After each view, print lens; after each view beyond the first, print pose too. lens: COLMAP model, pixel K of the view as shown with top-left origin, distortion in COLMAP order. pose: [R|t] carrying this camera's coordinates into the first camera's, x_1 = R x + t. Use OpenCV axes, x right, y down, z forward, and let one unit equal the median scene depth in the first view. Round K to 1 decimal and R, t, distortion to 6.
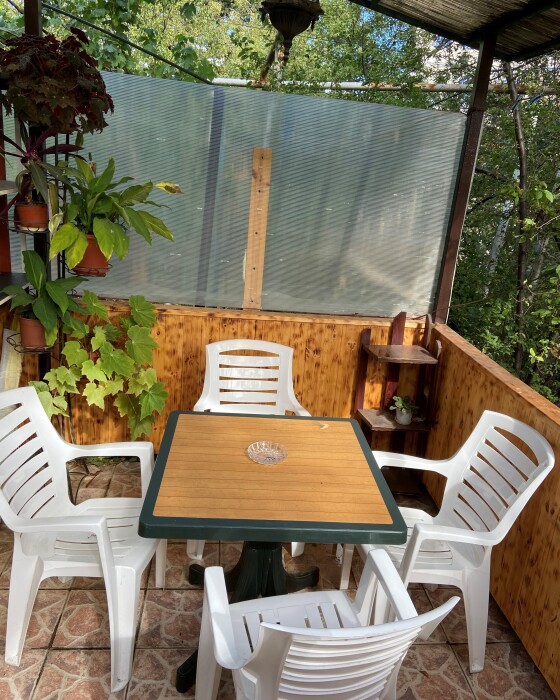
lens RADIAL K [[566.2, 0, 278.2], [0, 566.2, 350.3], [0, 0, 1]] dist [0.113935, -0.133112]
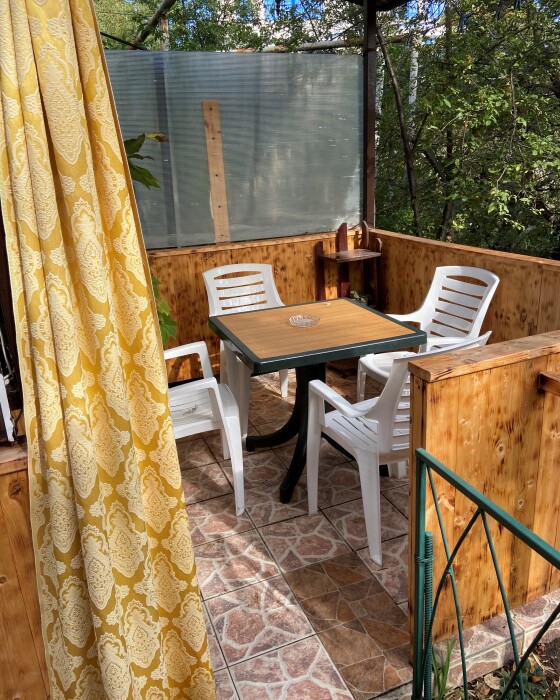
lens RADIAL K [[566.2, 0, 281.8], [0, 566.2, 348.1], [0, 0, 1]] dist [0.113935, -0.133112]
pose [[0.949515, -0.214945, 0.228519, -0.251877], [0.209459, 0.976624, 0.048296, 0.110734], [-0.233558, 0.002008, 0.972341, -0.173221]]
